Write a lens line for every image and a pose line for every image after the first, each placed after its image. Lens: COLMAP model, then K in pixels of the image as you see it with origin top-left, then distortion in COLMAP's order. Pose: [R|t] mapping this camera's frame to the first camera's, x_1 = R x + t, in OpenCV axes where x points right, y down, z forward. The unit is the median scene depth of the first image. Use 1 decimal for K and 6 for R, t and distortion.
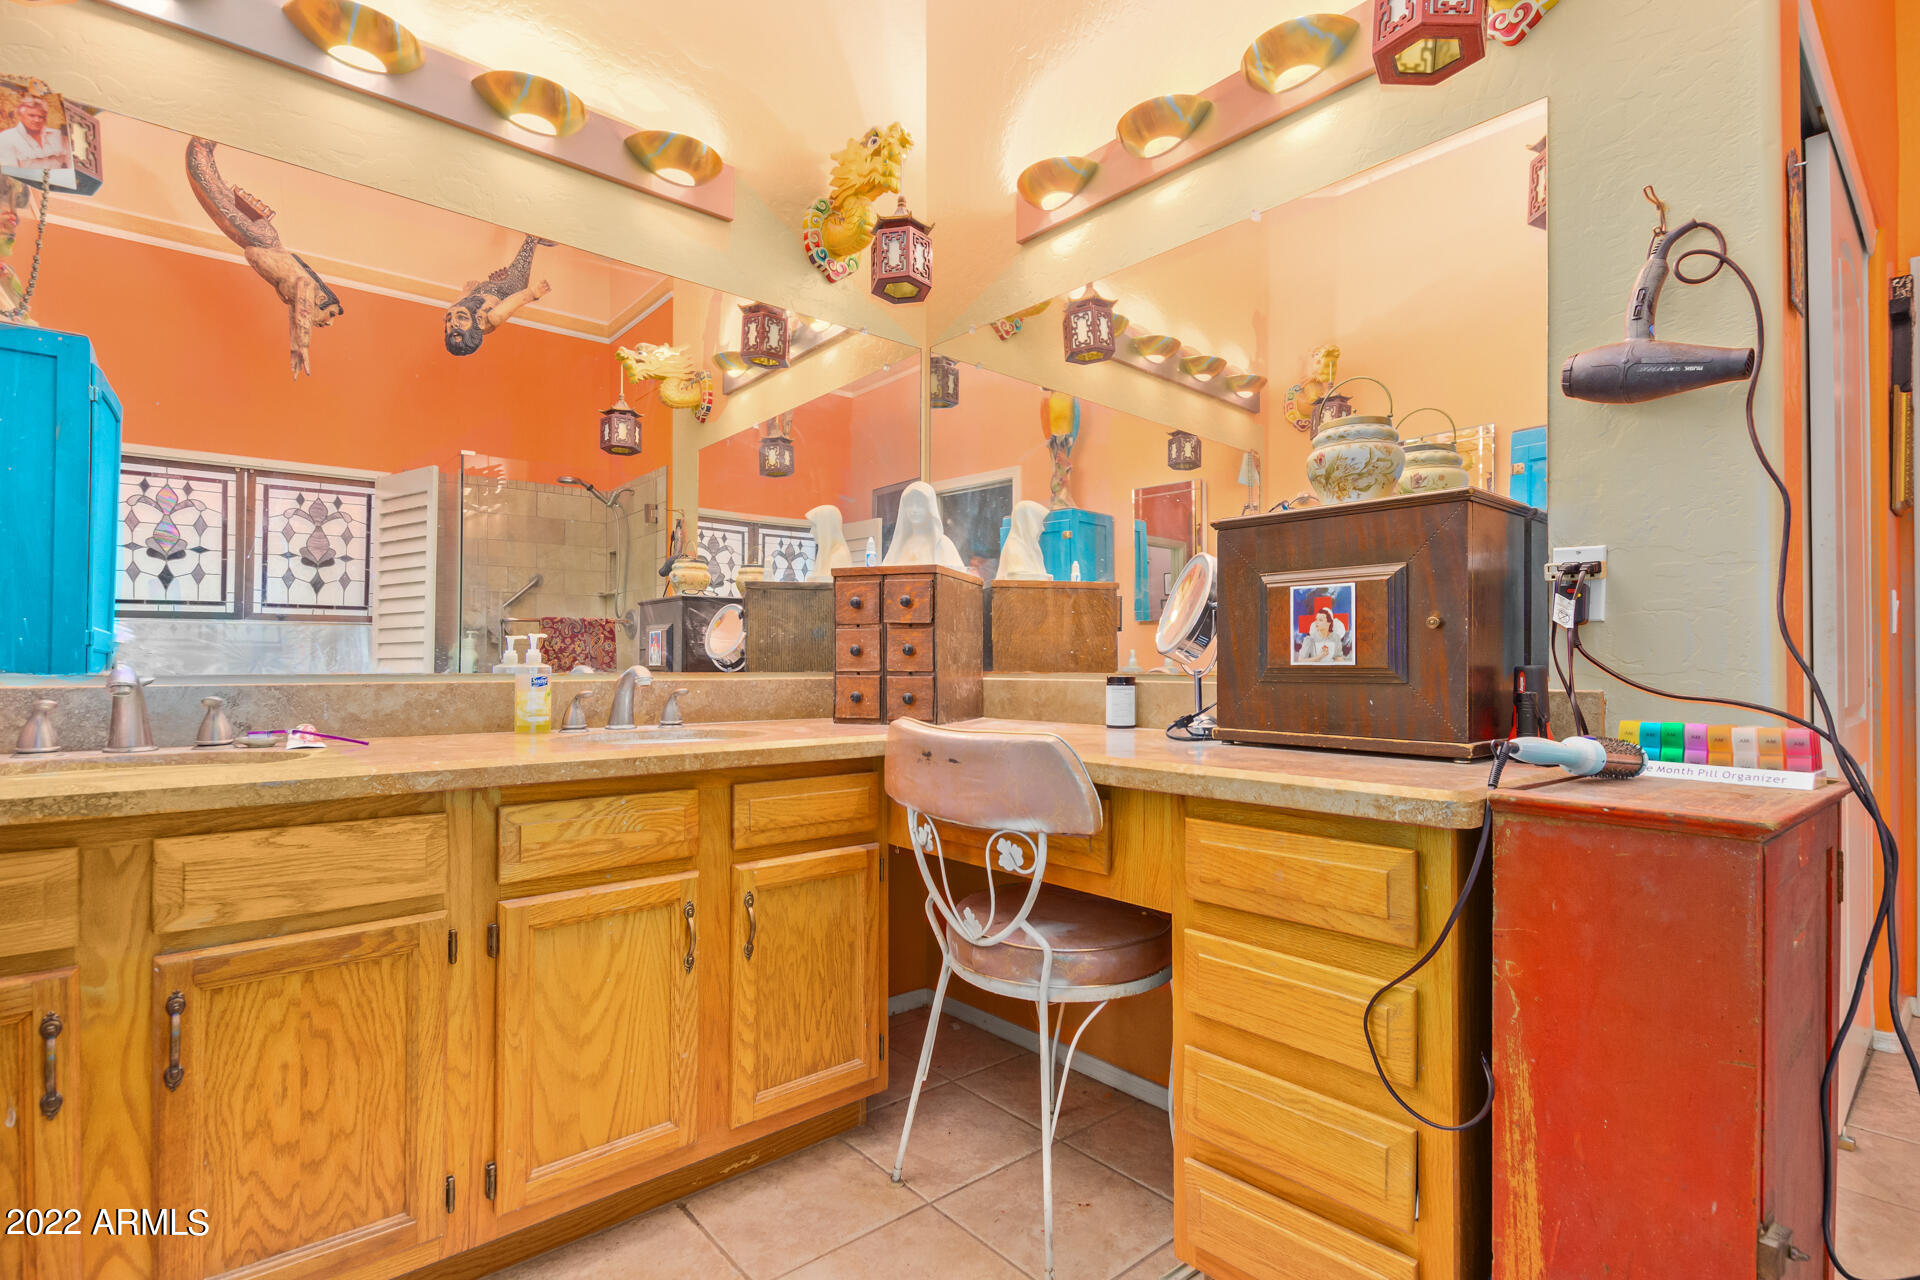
lens RADIAL K [[914.0, 0, 972.3], [0, 914.0, 649.6], [0, 0, 1]] dist [0.021535, -0.008970]
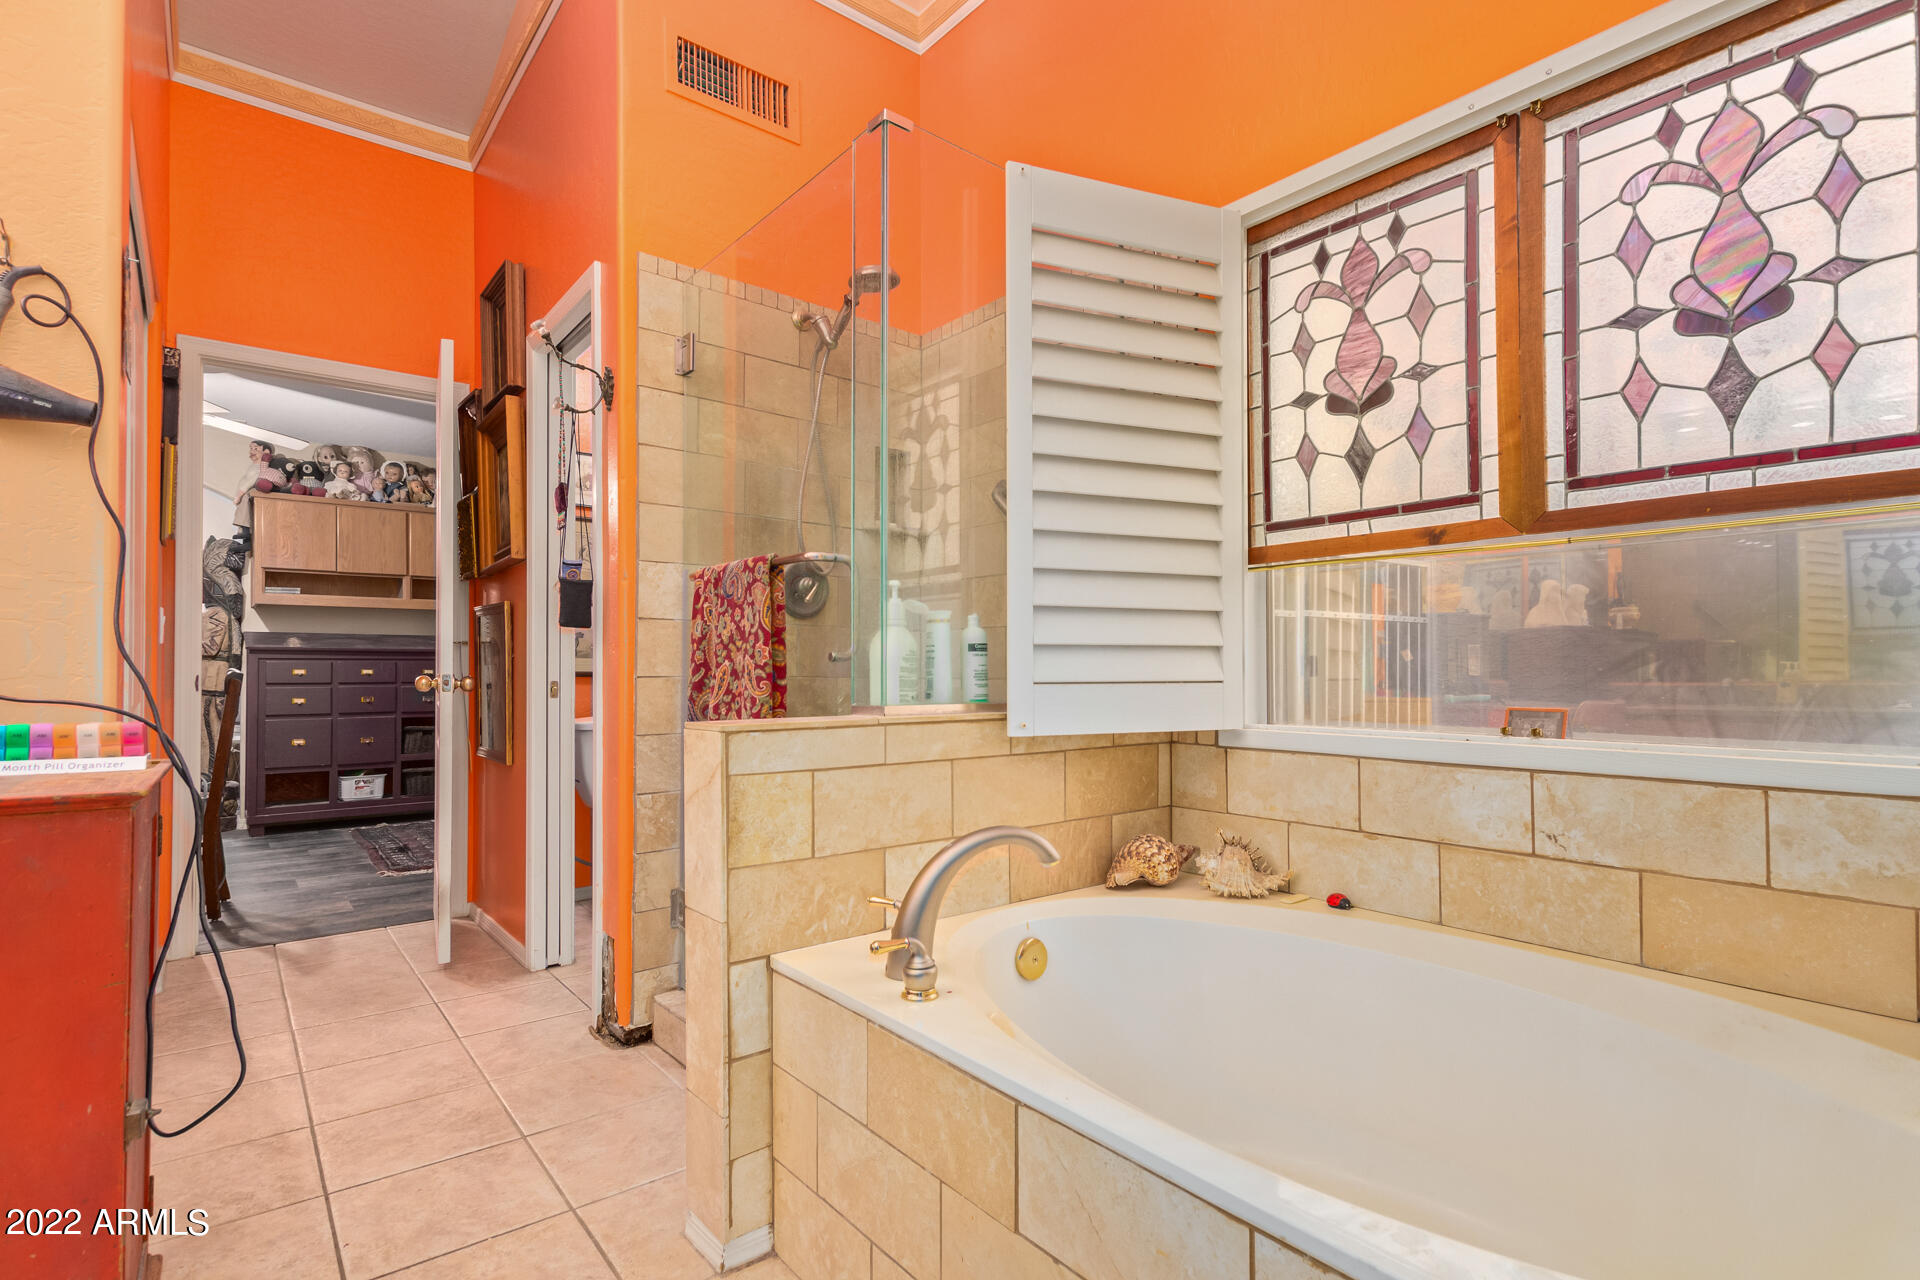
lens RADIAL K [[914.0, 0, 972.3], [0, 914.0, 649.6], [0, 0, 1]] dist [0.021535, -0.008970]
pose [[0.033386, 0.014498, 0.999337, -0.293916], [-0.008514, 0.999863, -0.014222, -0.003065], [-0.999406, -0.008033, 0.033505, -0.158205]]
